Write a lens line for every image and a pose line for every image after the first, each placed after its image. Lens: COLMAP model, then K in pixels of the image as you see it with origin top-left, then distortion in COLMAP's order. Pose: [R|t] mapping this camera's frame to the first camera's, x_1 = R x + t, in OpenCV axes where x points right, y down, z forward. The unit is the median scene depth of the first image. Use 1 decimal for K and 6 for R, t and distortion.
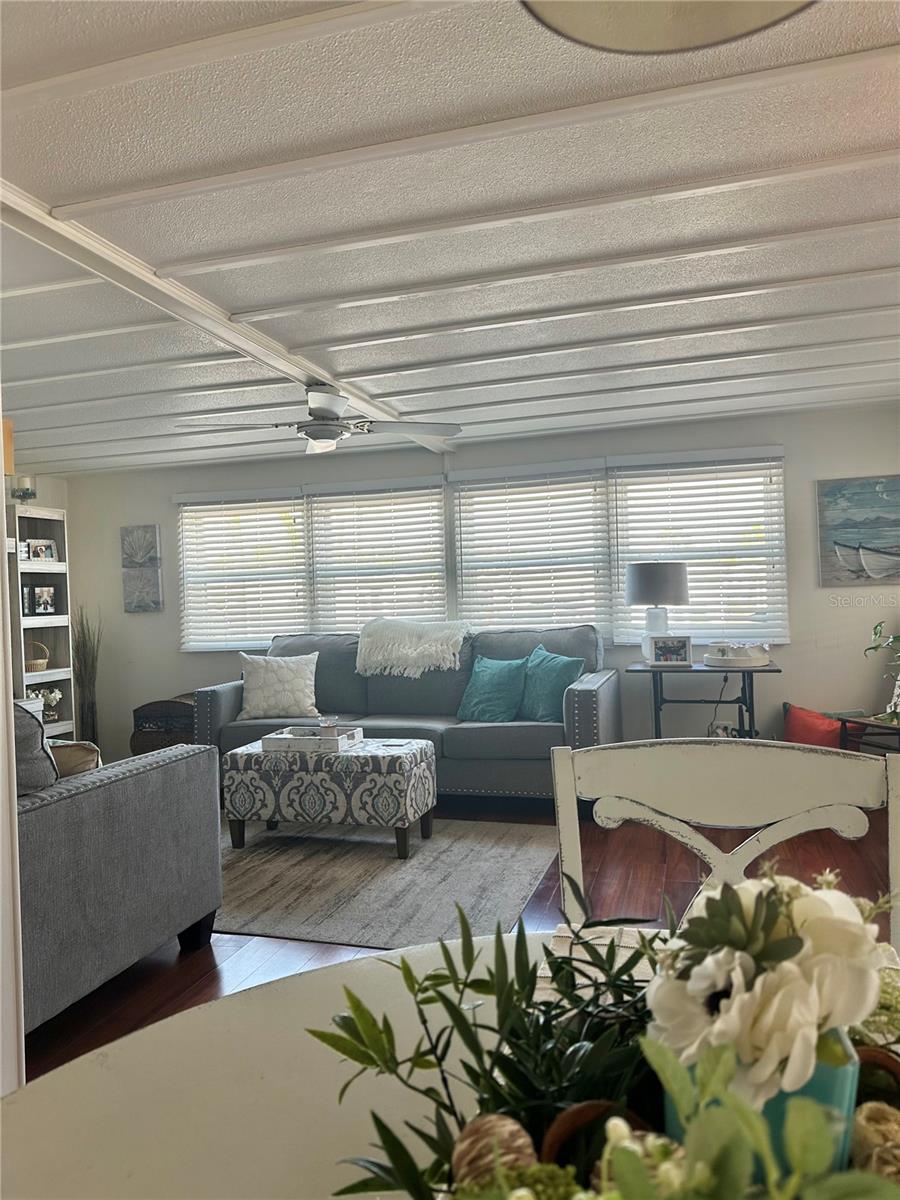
lens RADIAL K [[844.7, 0, 450.1], [0, 844.7, 591.5], [0, 0, 1]] dist [0.071273, -0.089160]
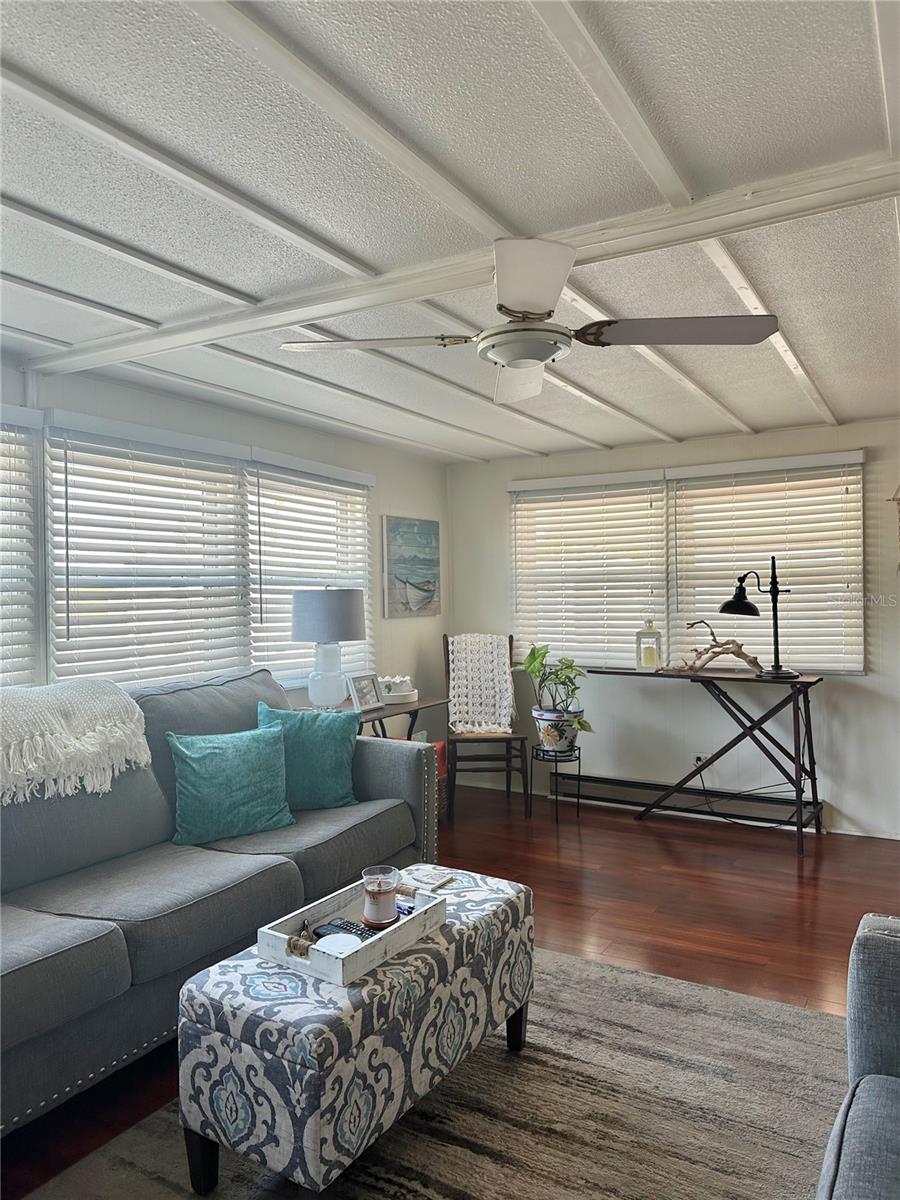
lens RADIAL K [[844.7, 0, 444.9], [0, 844.7, 594.8], [0, 0, 1]] dist [0.071273, -0.089160]
pose [[0.232150, 0.023091, 0.972406, -0.519558], [0.003310, 0.999694, -0.024530, -0.007967], [-0.972674, 0.008913, 0.232003, 0.667876]]
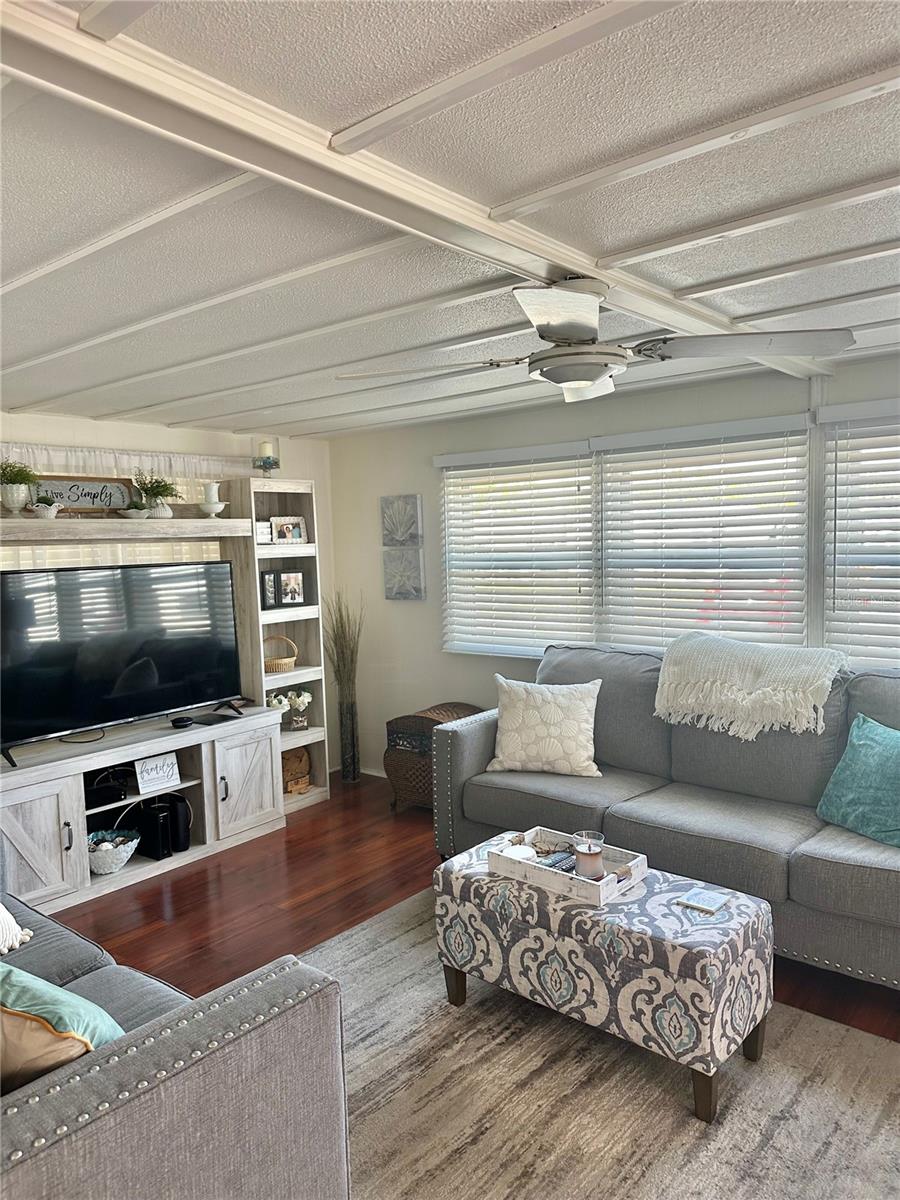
lens RADIAL K [[844.7, 0, 439.2], [0, 844.7, 614.0], [0, 0, 1]] dist [0.071273, -0.089160]
pose [[0.918537, 0.040343, -0.393271, -0.004957], [0.003096, 0.994015, 0.109201, -0.065024], [0.395323, -0.101523, 0.912915, 0.323356]]
